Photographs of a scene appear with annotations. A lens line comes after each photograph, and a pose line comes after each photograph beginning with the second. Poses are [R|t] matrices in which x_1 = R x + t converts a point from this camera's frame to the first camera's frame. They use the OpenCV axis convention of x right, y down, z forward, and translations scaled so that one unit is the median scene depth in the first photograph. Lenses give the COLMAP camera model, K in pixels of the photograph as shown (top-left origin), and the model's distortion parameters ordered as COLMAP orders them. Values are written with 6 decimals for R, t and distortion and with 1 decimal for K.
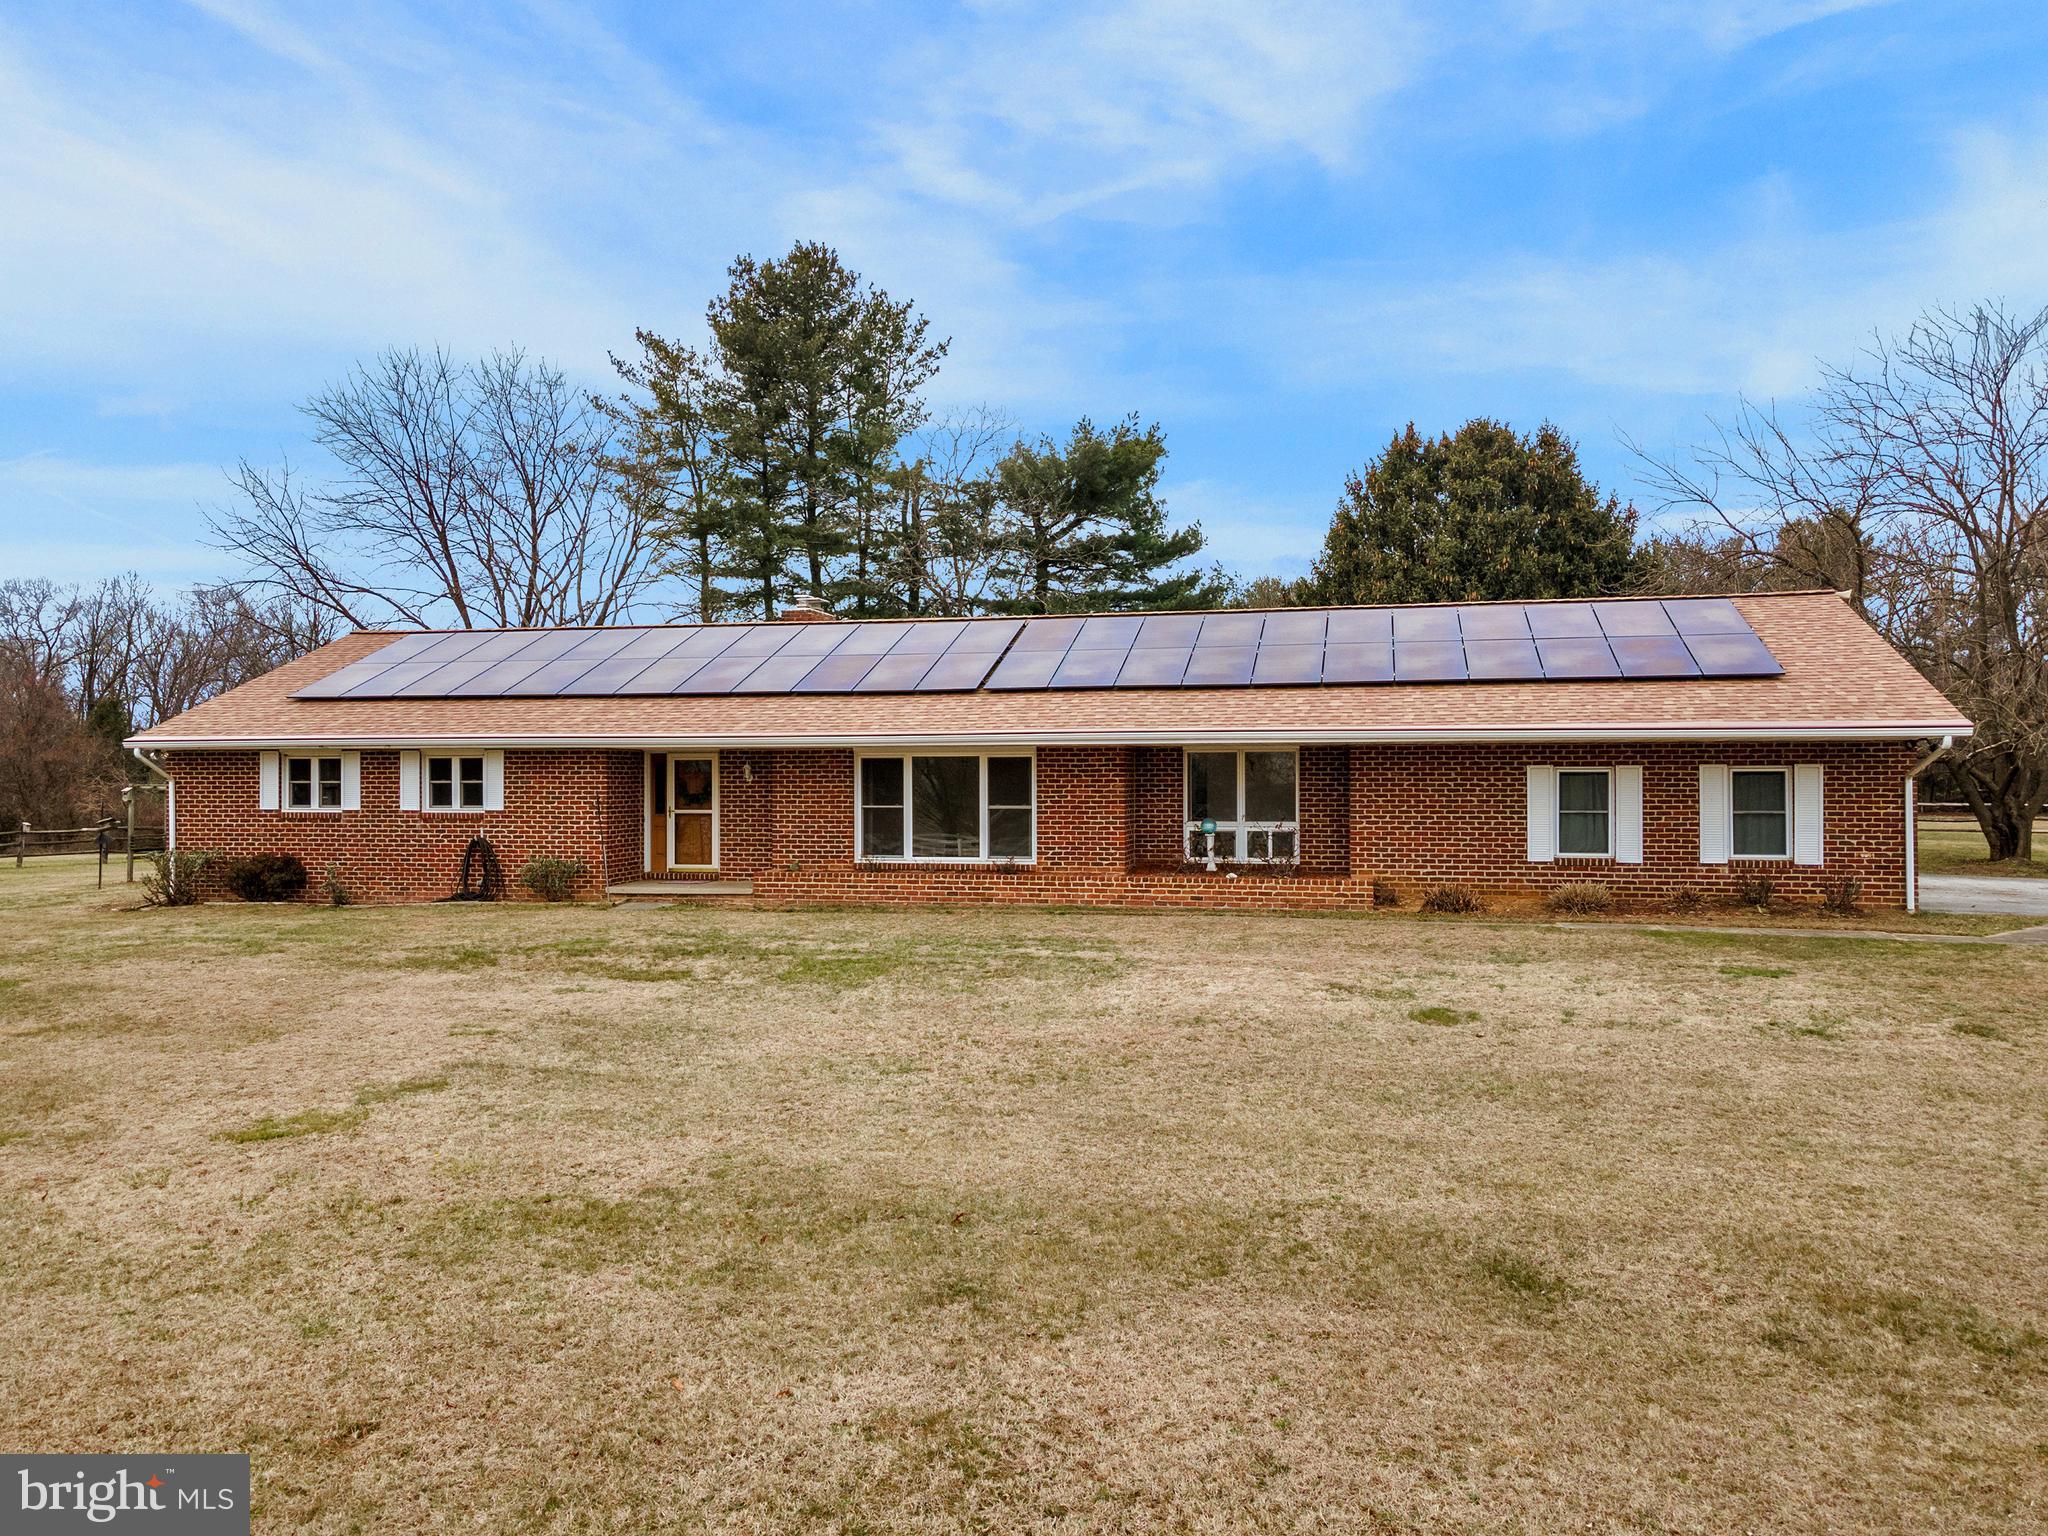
lens RADIAL K [[1474.3, 0, 1023.5], [0, 1474.3, 809.4], [0, 0, 1]] dist [0.031142, 0.033903]
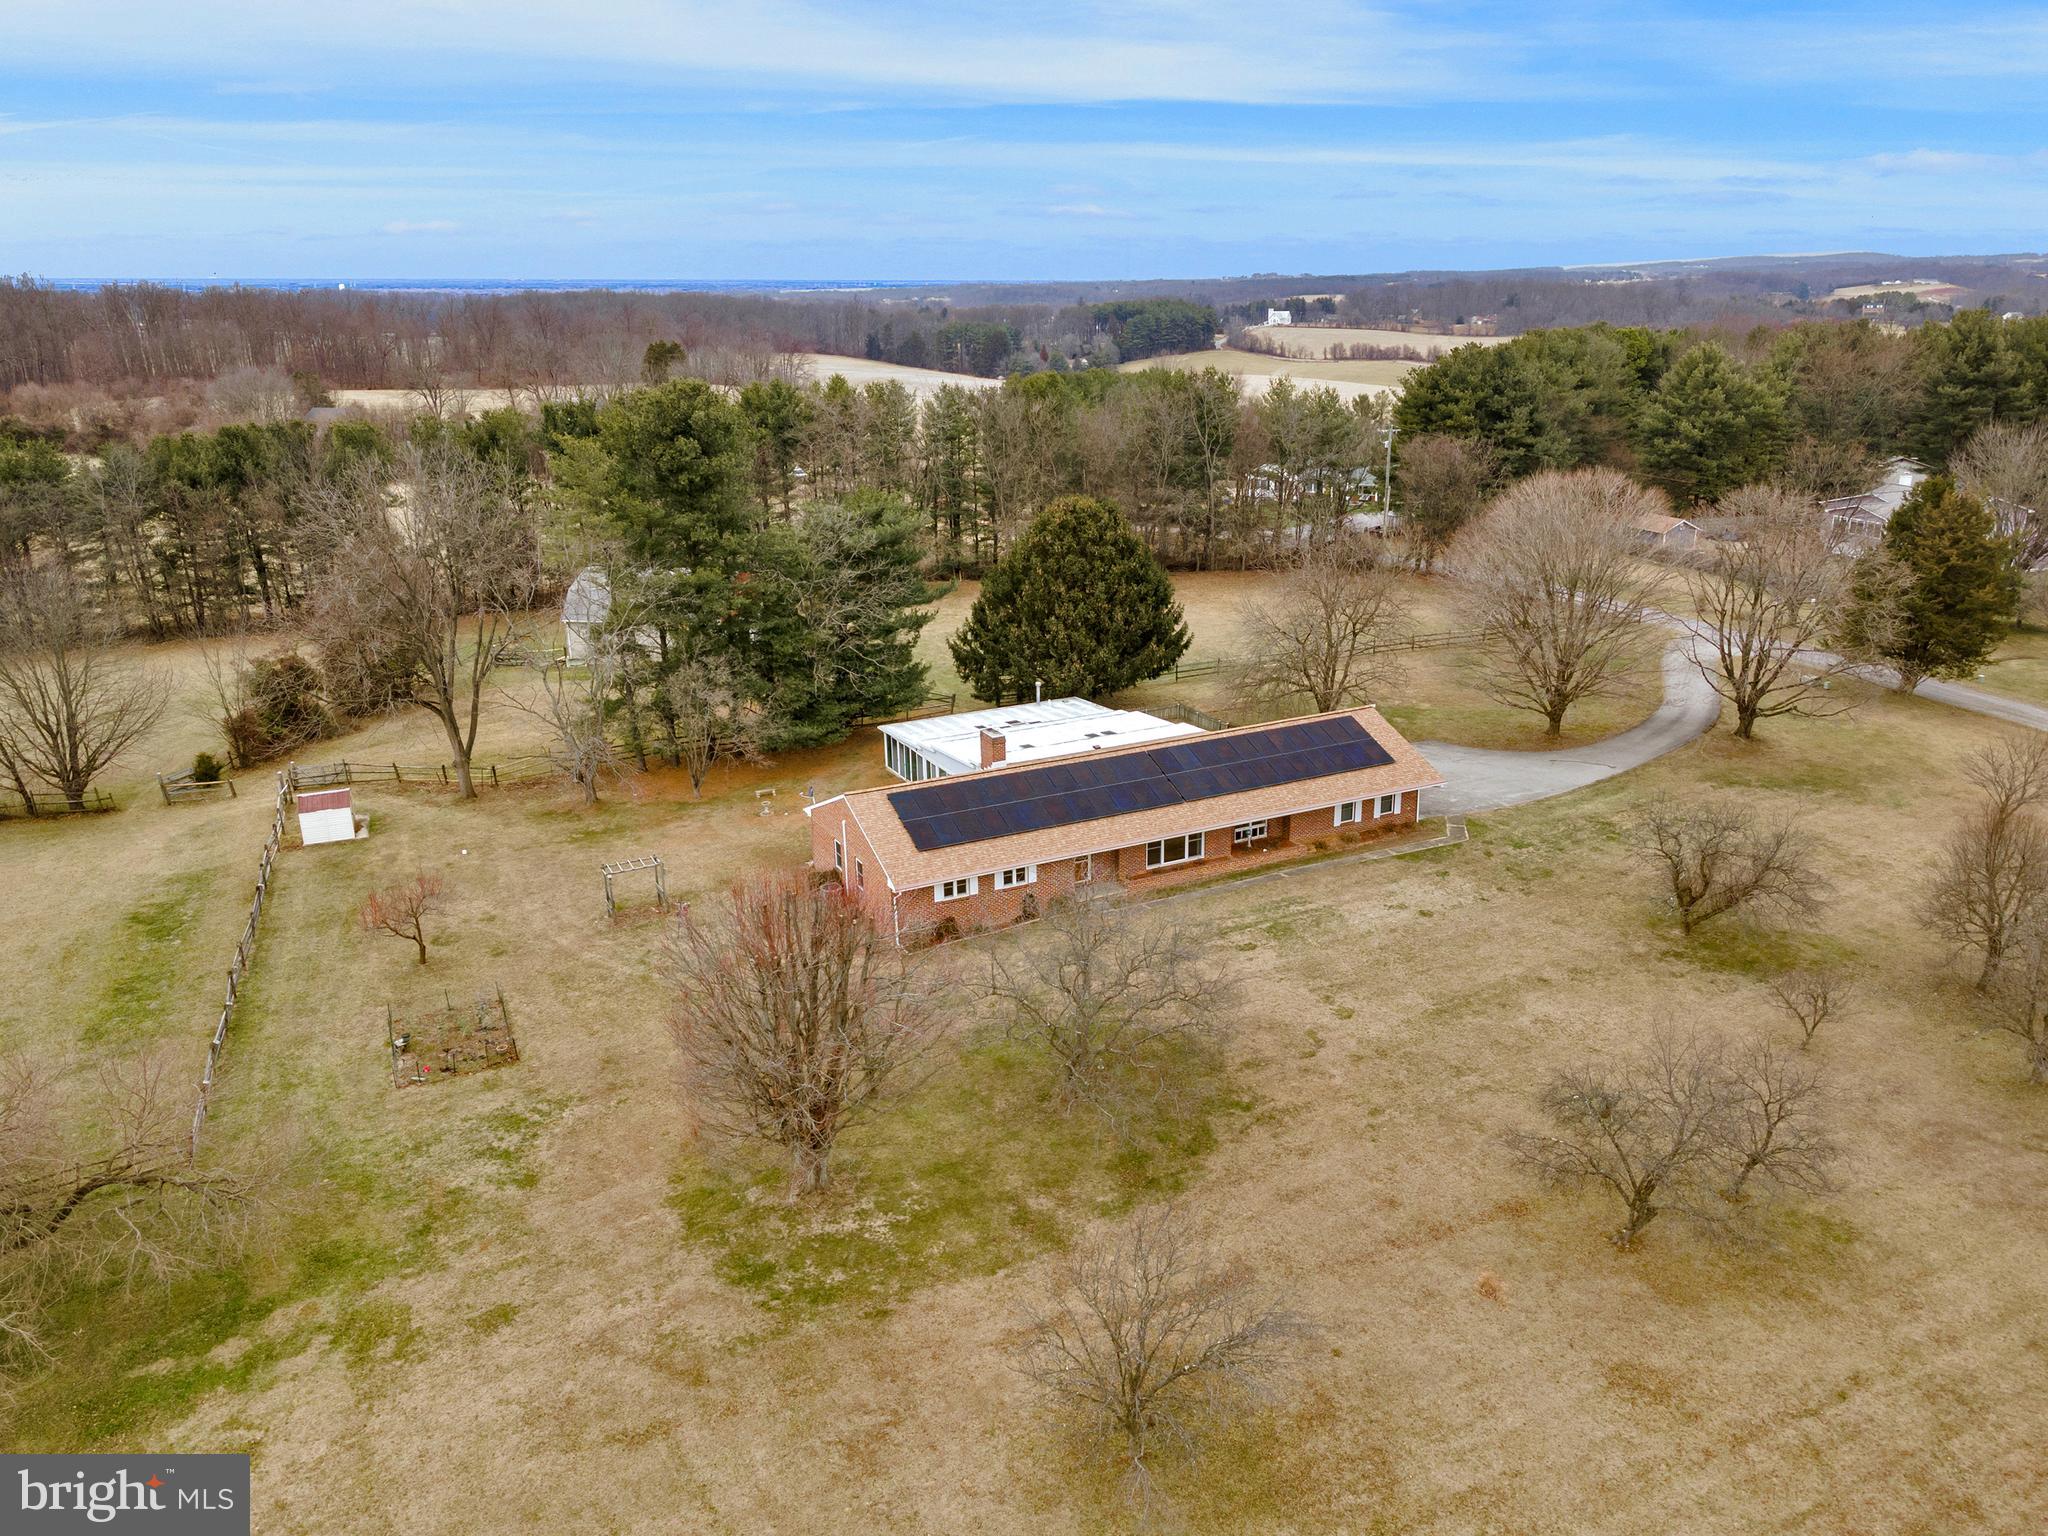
lens RADIAL K [[1497.0, 0, 1023.0], [0, 1497.0, 771.5], [0, 0, 1]] dist [0.008975, 0.063550]
pose [[0.765605, -0.209210, 0.608342, -1.978640], [0.031300, 0.956636, 0.289598, -0.967954], [-0.642549, -0.202677, 0.738954, -0.880840]]
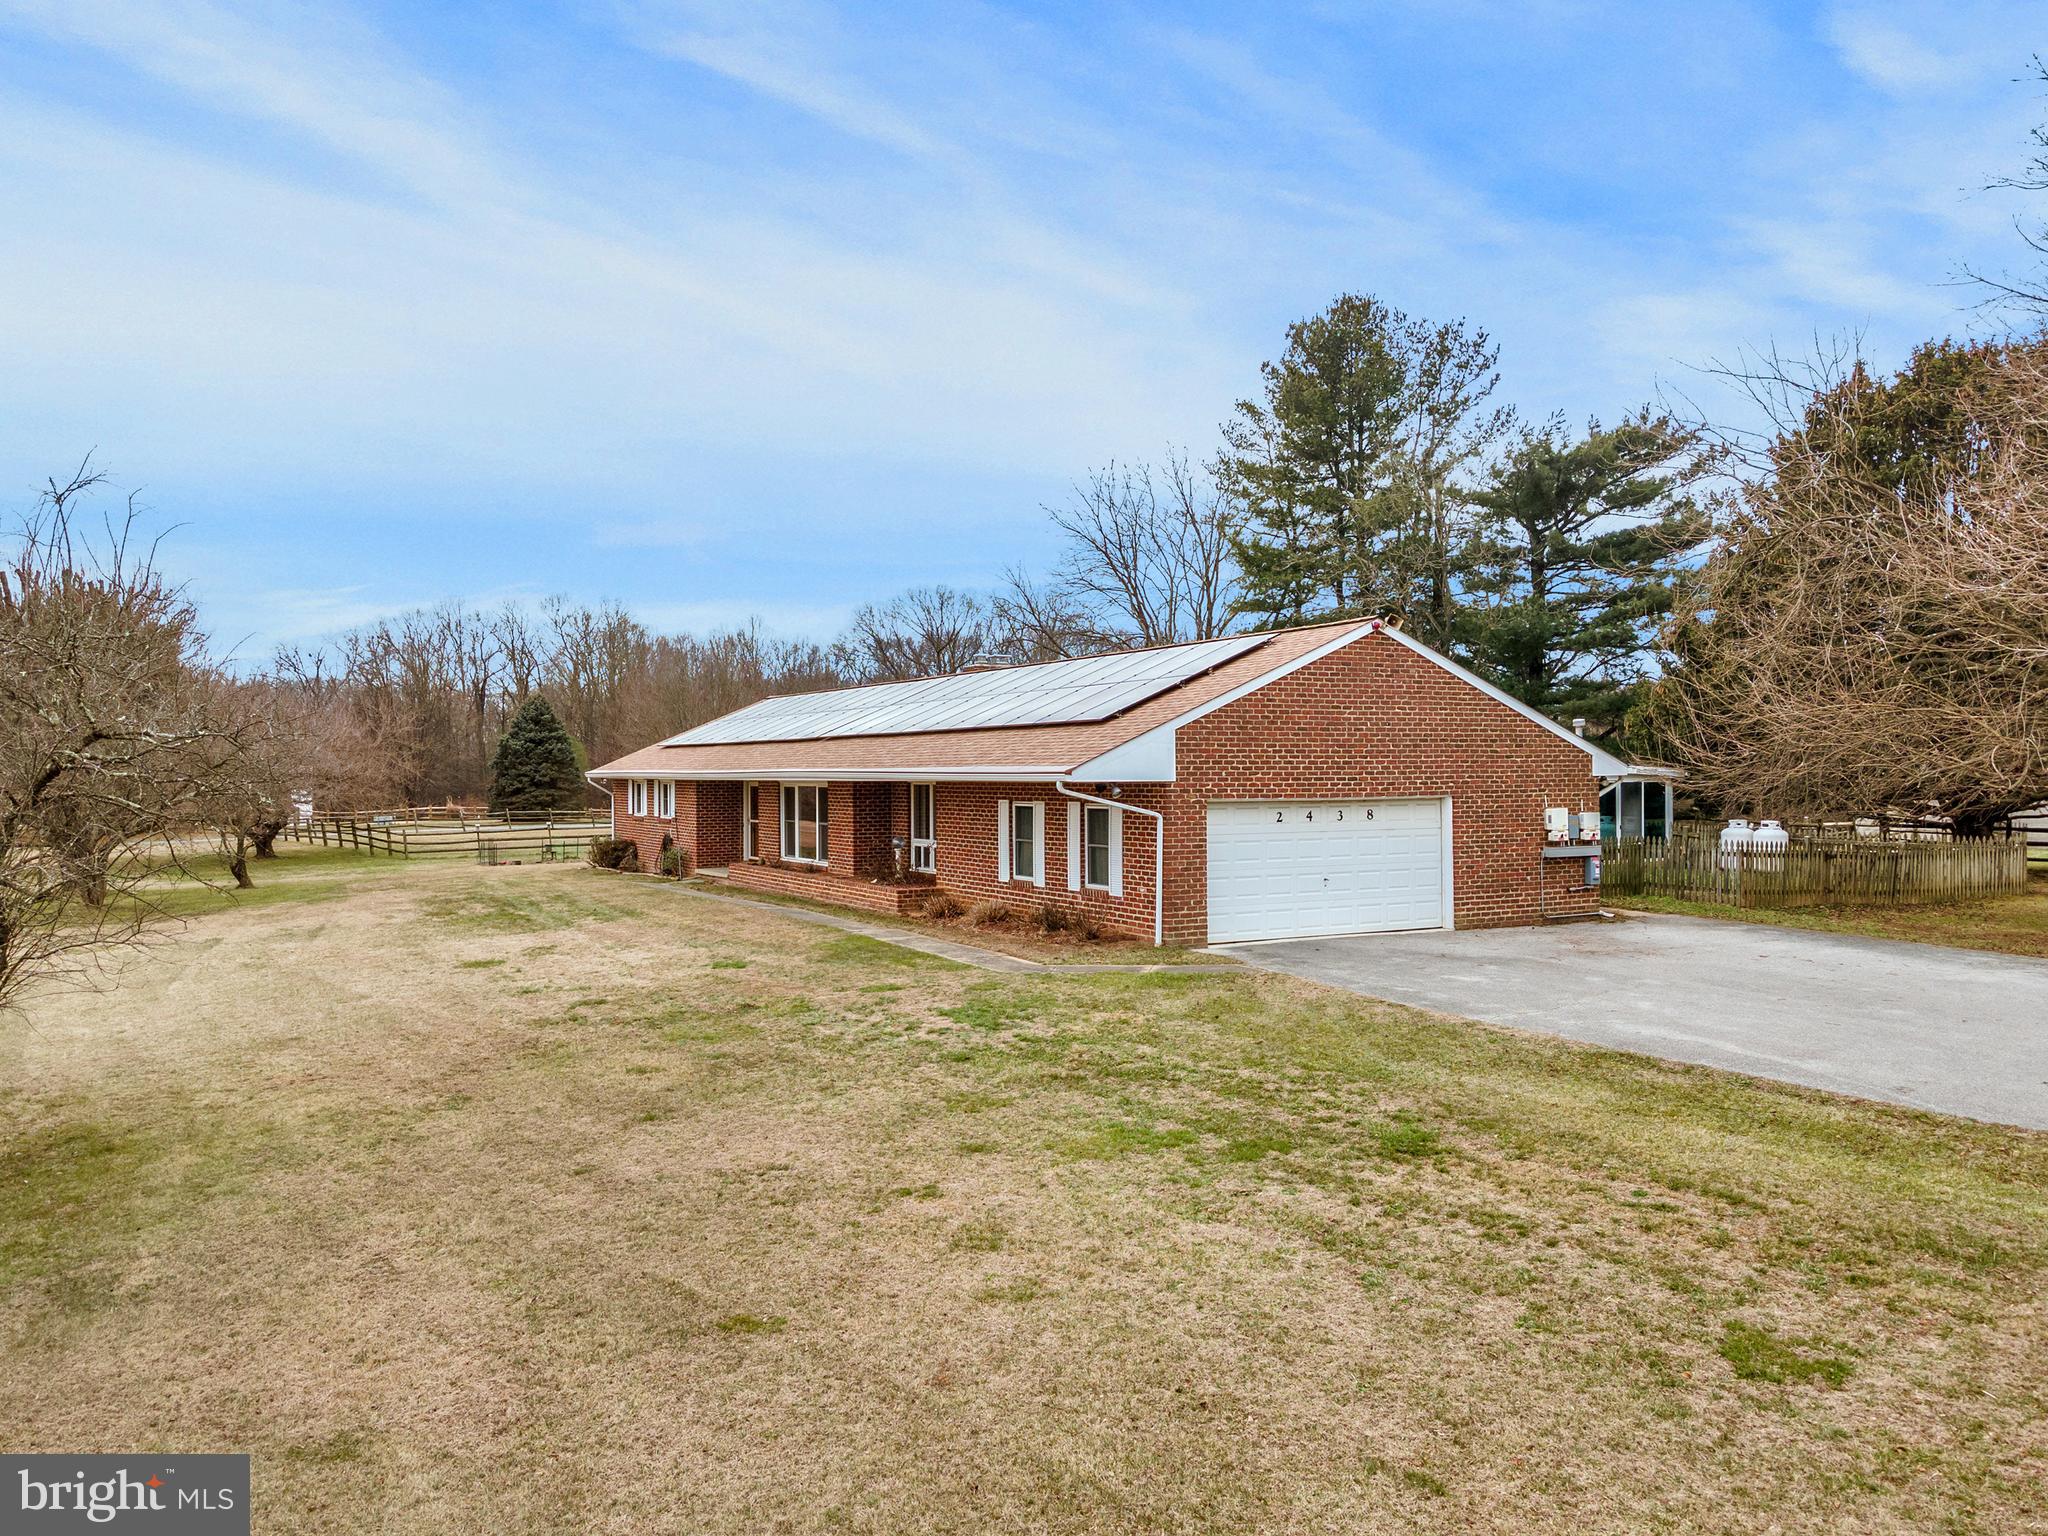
lens RADIAL K [[1502.8, 0, 1027.1], [0, 1502.8, 782.8], [0, 0, 1]] dist [0.045243, 0.000956]
pose [[0.682419, 0.007505, -0.730923, 1.133066], [-0.015208, 0.999877, -0.003933, -0.036880], [0.730803, 0.013800, 0.682448, 0.187197]]
